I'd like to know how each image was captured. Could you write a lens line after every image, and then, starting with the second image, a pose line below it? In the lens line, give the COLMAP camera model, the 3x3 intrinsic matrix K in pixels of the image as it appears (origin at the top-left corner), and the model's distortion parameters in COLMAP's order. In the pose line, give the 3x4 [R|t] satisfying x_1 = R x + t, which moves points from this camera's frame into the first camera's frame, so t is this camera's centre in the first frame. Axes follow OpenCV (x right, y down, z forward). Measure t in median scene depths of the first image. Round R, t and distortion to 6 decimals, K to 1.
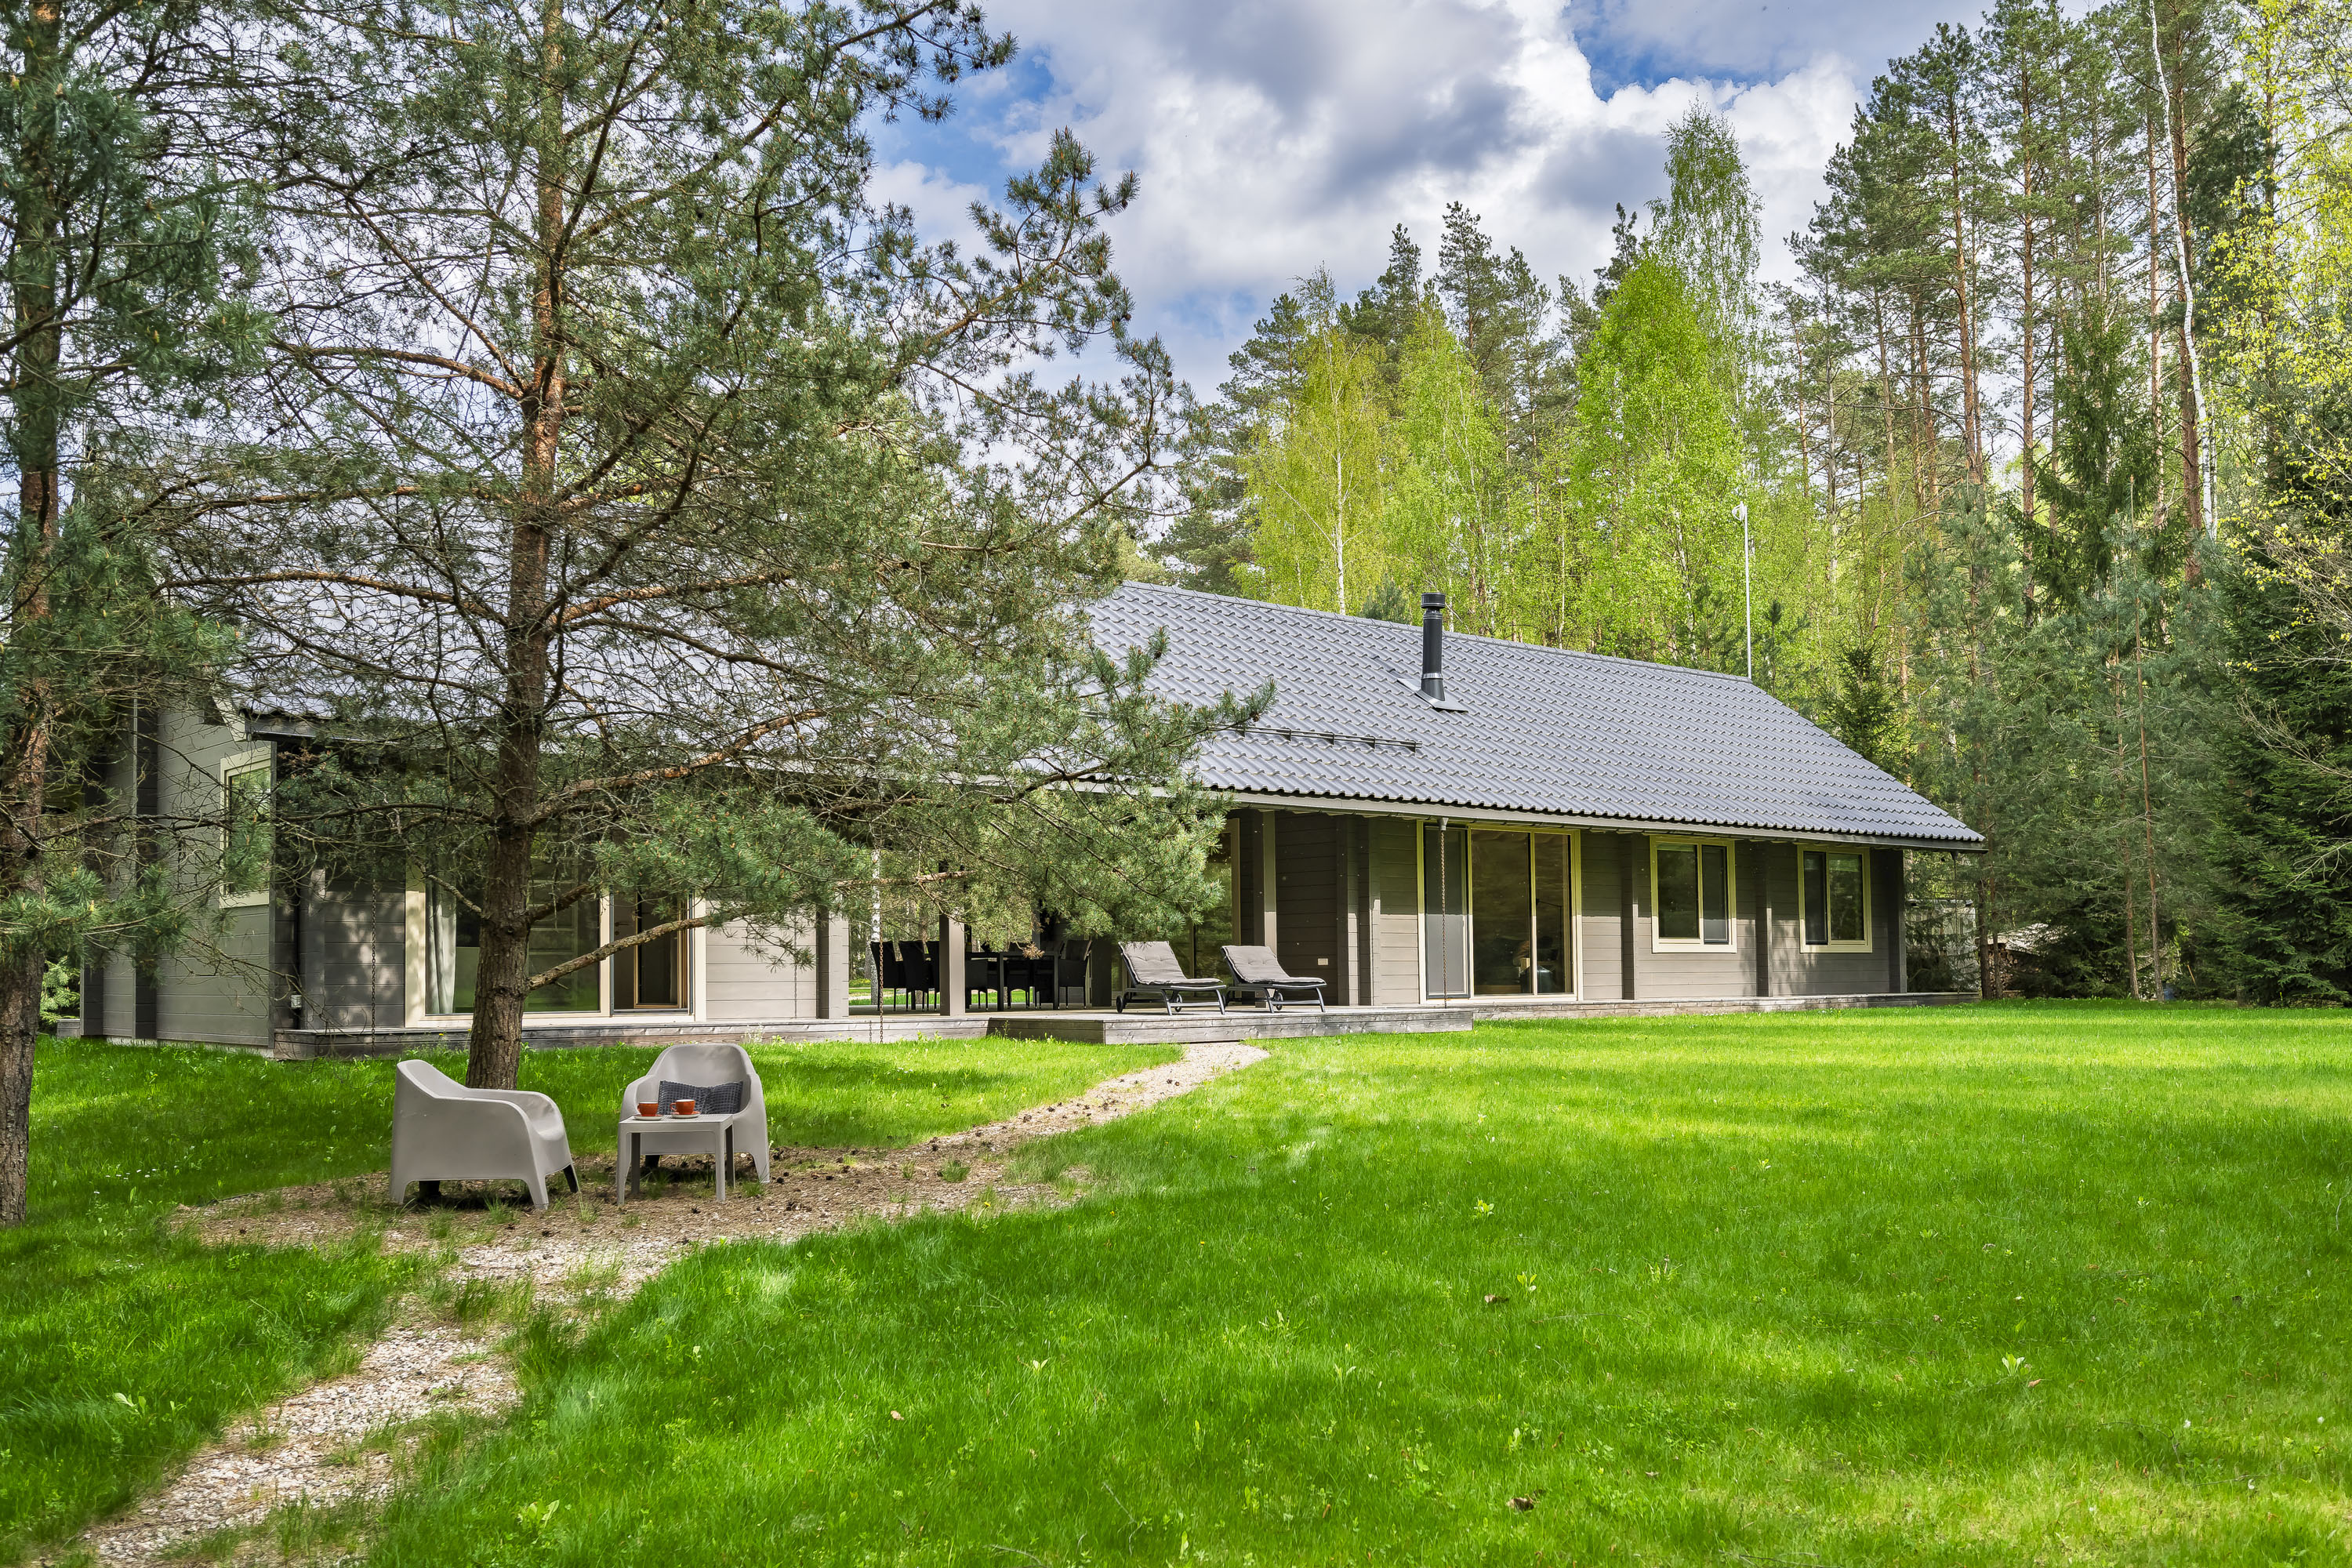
lens RADIAL K [[2049.9, 0, 1176.9], [0, 2049.9, 789.2], [0, 0, 1]] dist [-0.004777, 0.003747]
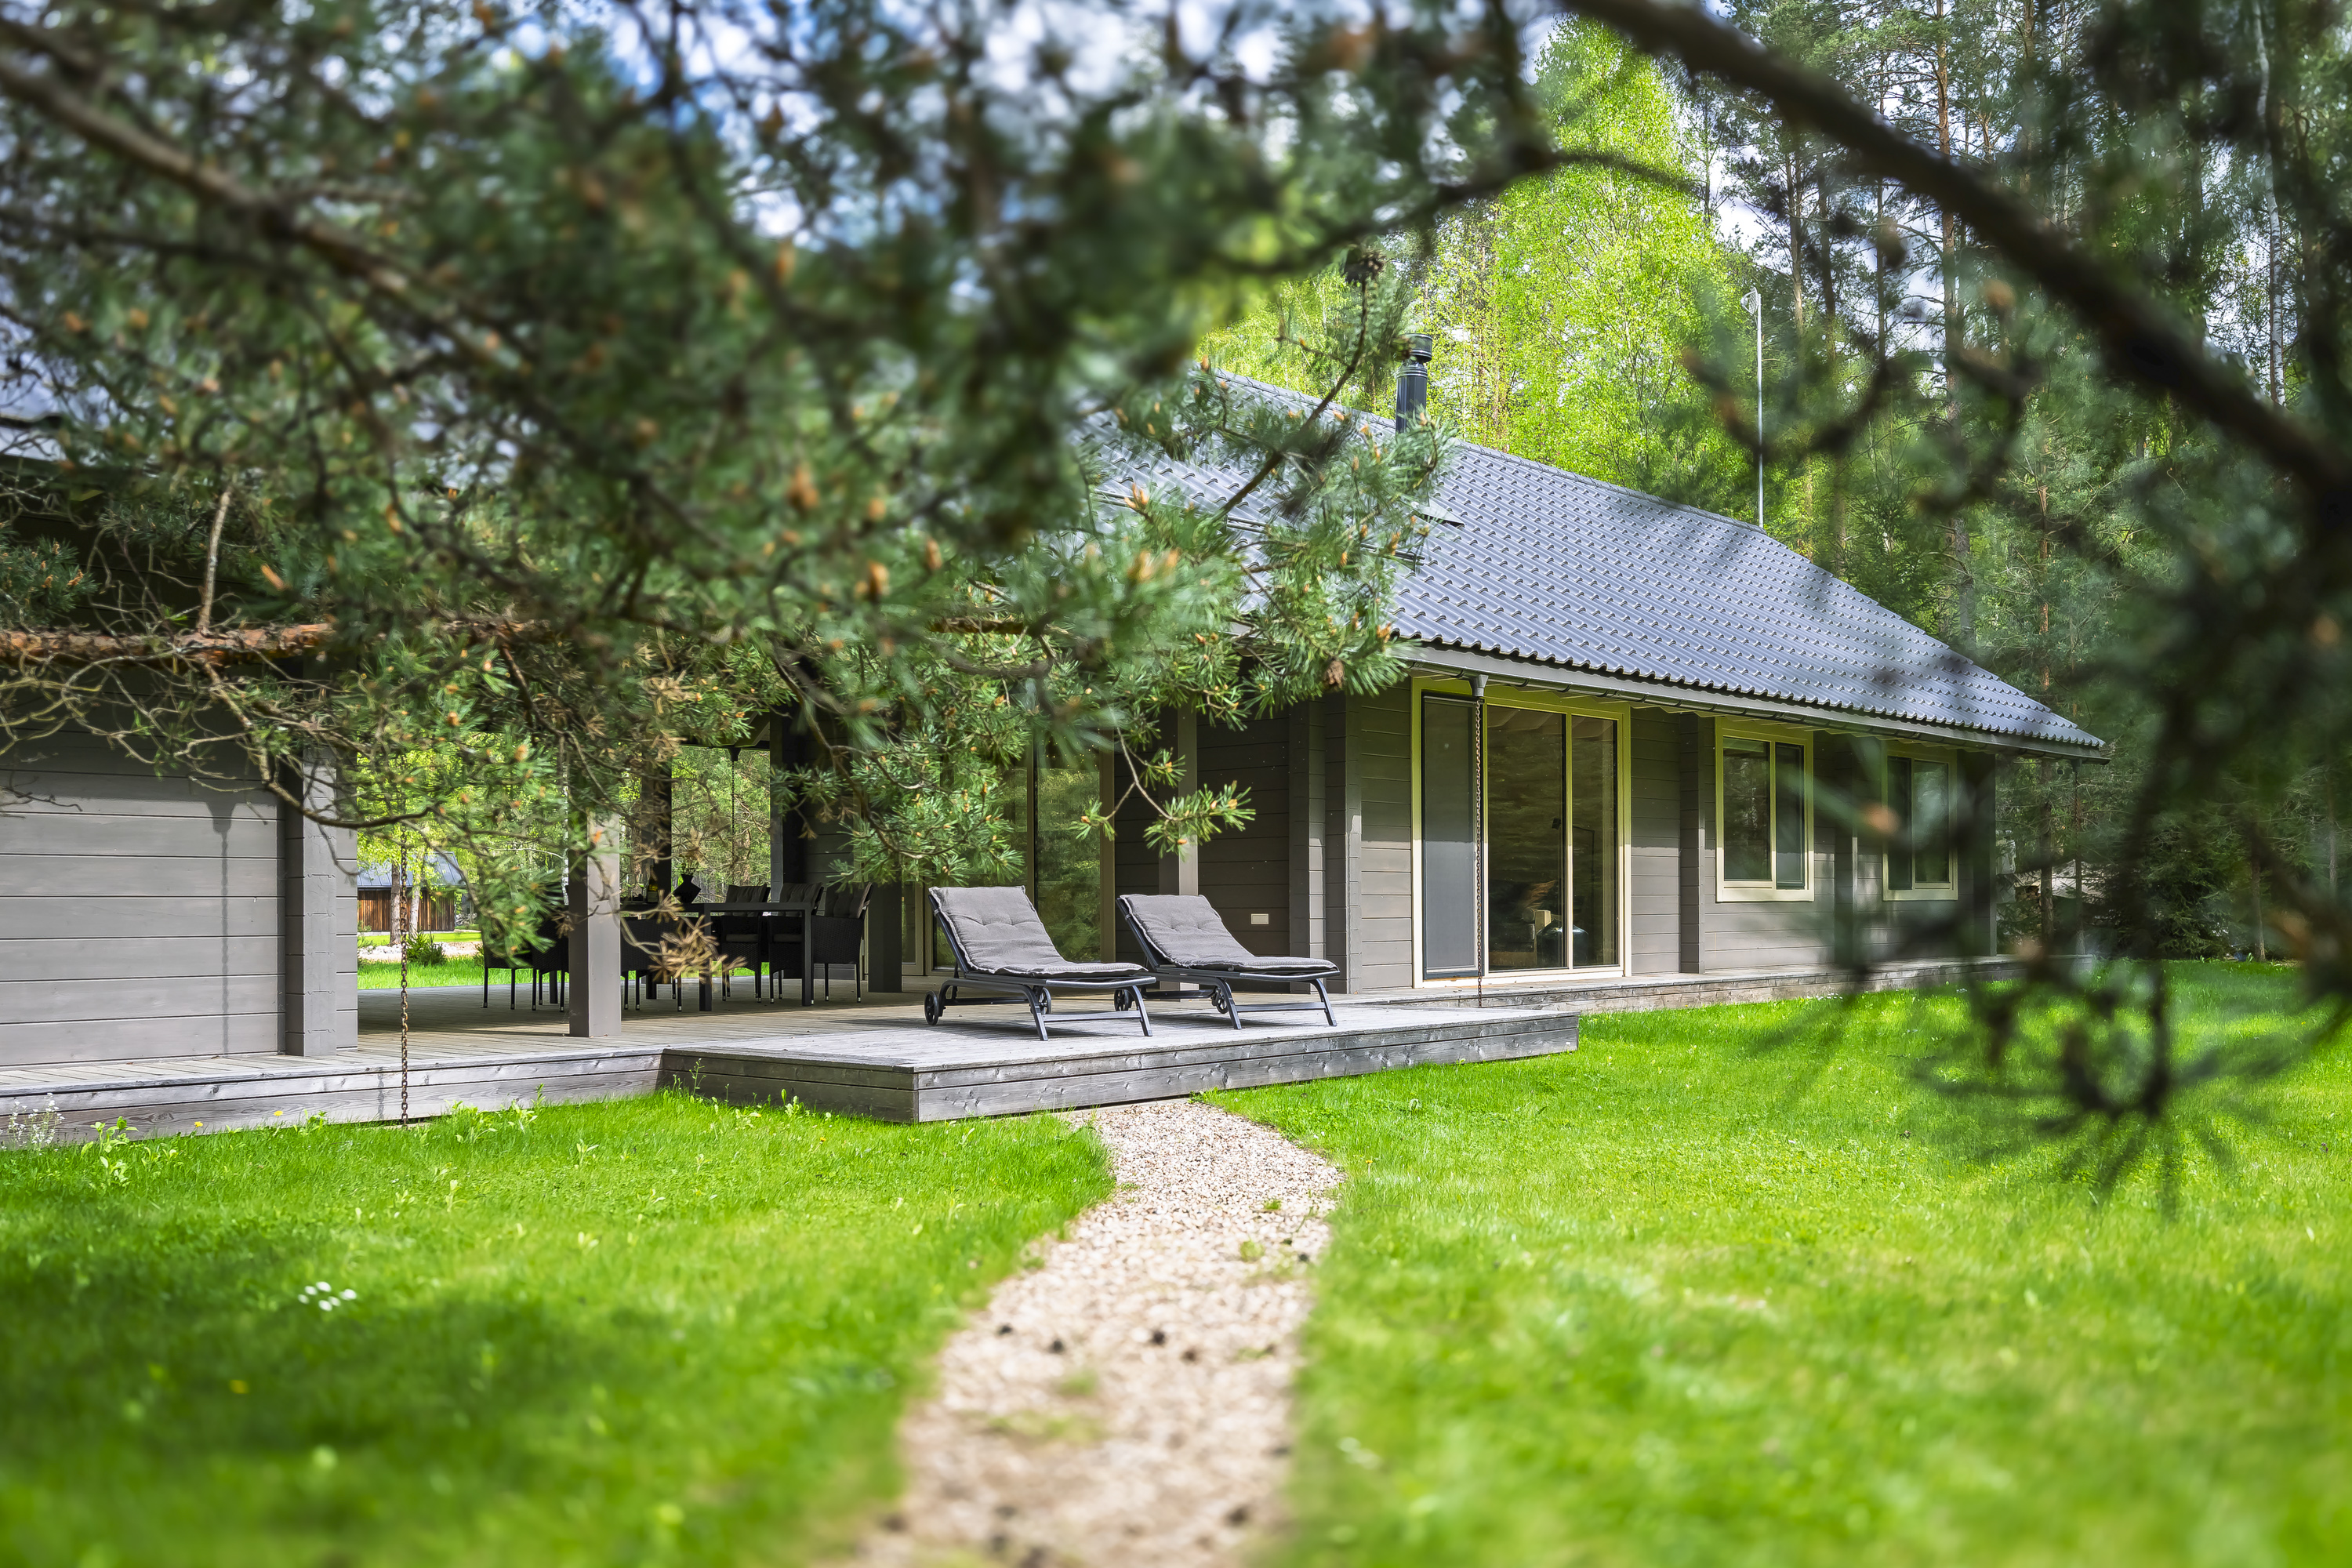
lens RADIAL K [[2049.9, 0, 1164.3], [0, 2049.9, 778.3], [0, 0, 1]] dist [-0.004777, 0.003747]
pose [[0.993513, 0.009580, 0.113311, -0.024376], [-0.012667, 0.999567, 0.026553, 0.027586], [-0.113008, -0.027816, 0.993205, 0.409994]]
